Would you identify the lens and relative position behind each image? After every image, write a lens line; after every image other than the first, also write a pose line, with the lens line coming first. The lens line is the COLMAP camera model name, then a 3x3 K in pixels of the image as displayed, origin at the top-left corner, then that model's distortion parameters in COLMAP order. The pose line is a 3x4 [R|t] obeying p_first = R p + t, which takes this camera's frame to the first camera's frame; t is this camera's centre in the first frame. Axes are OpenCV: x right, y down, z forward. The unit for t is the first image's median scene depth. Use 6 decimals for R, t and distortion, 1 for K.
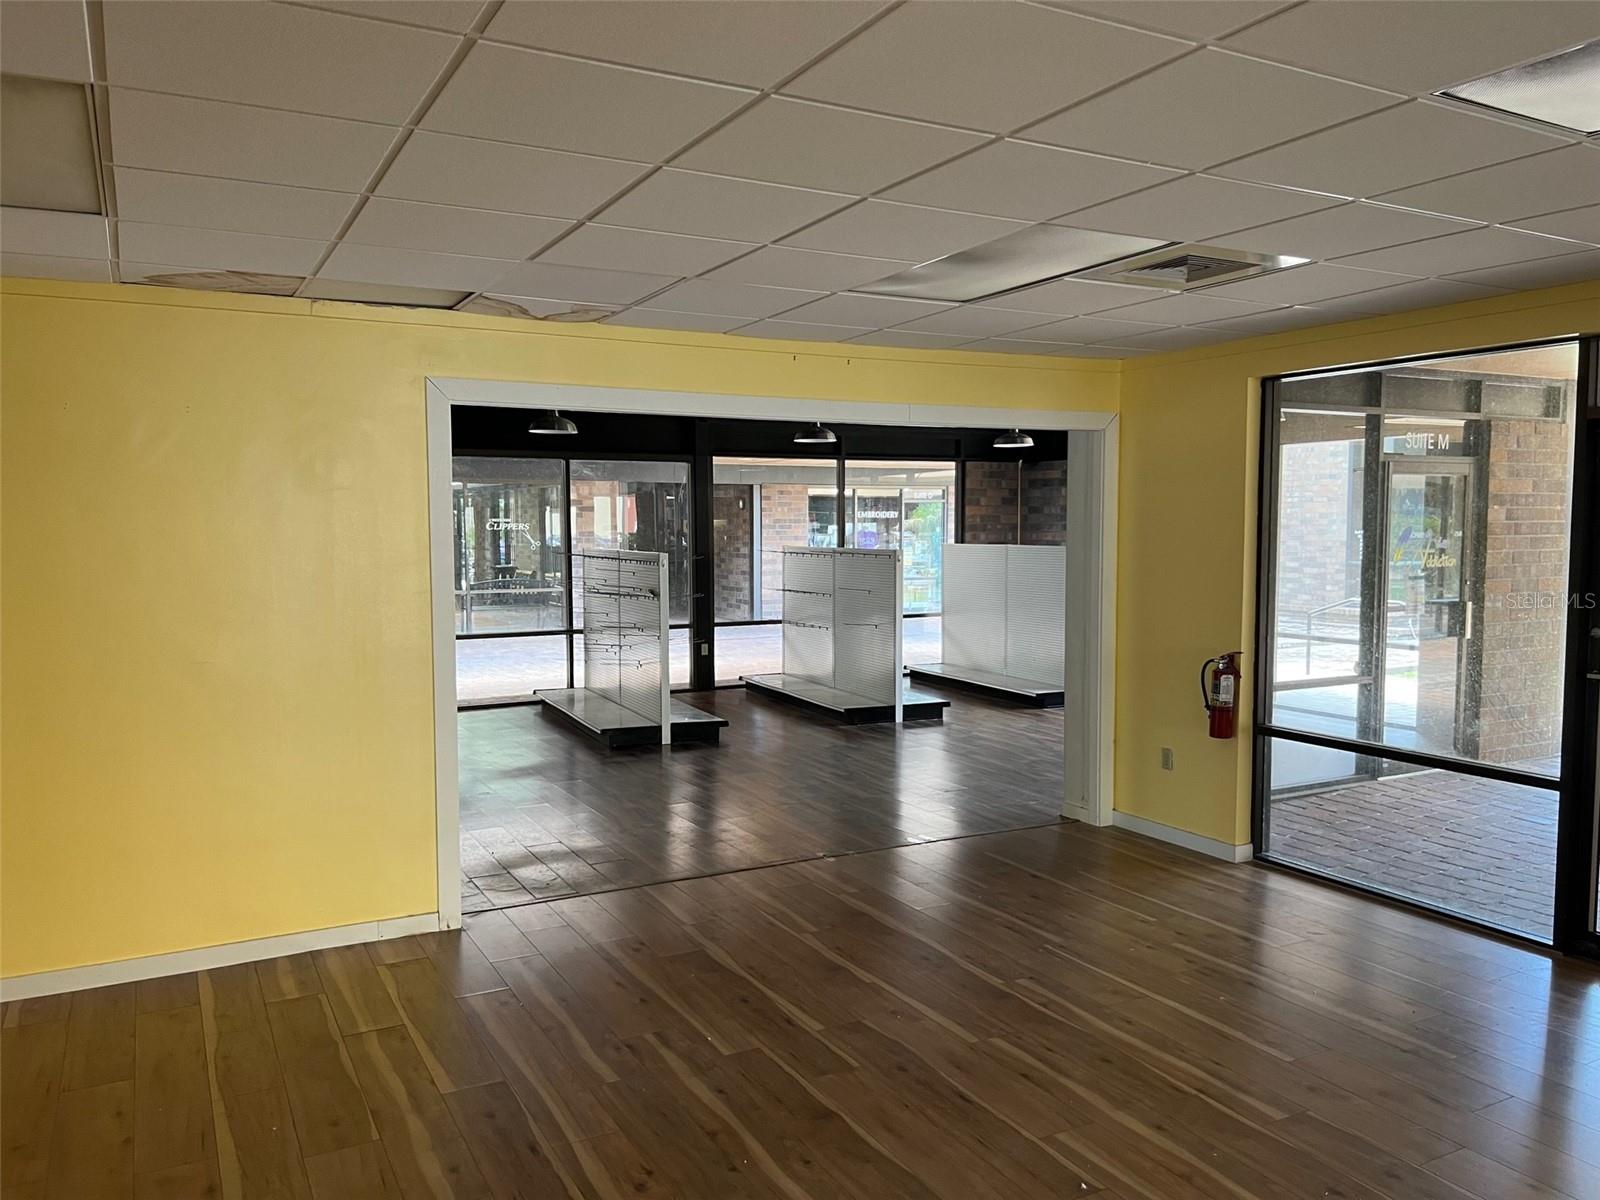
lens RADIAL K [[1196.7, 0, 805.3], [0, 1196.7, 598.1], [0, 0, 1]] dist [0.043313, 0.000453]
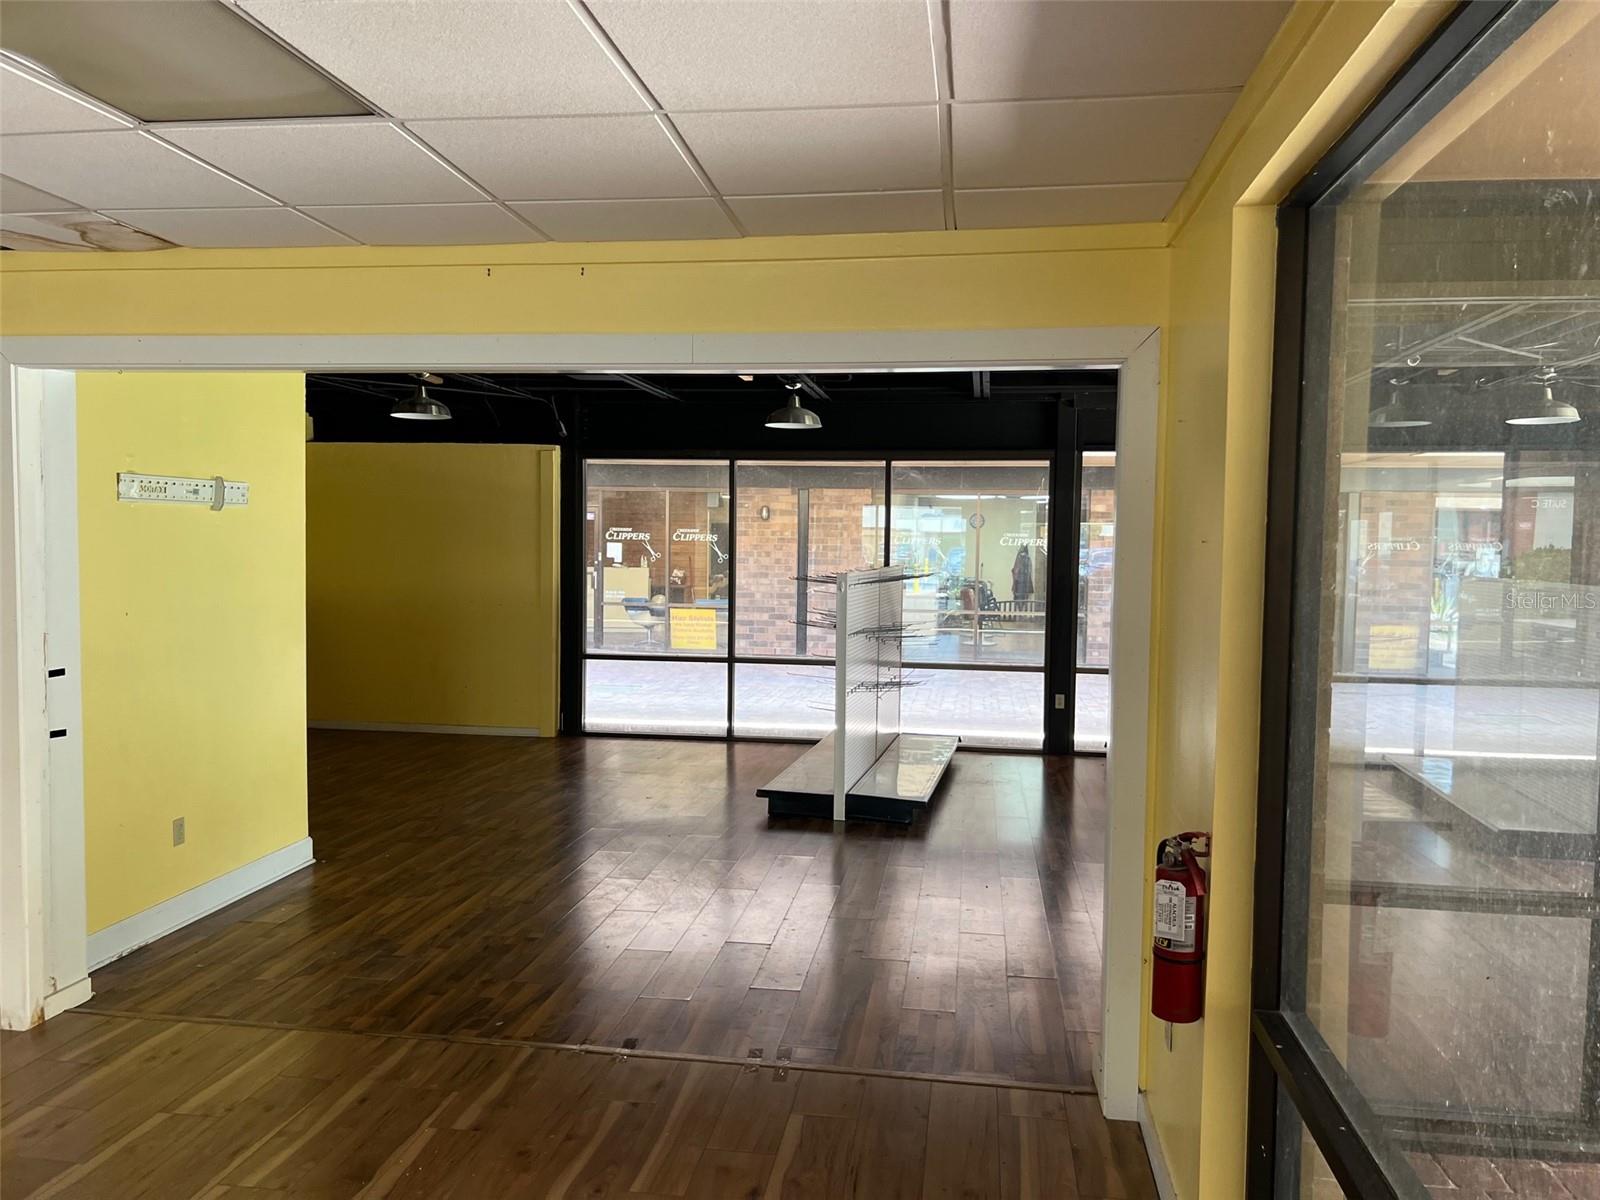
lens RADIAL K [[1196.7, 0, 796.7], [0, 1196.7, 607.3], [0, 0, 1]] dist [0.043313, 0.000453]
pose [[0.793654, 0.052126, -0.606132, 0.326888], [-0.055803, 0.998360, 0.012790, -0.024563], [0.605804, 0.023674, 0.795261, 0.361063]]
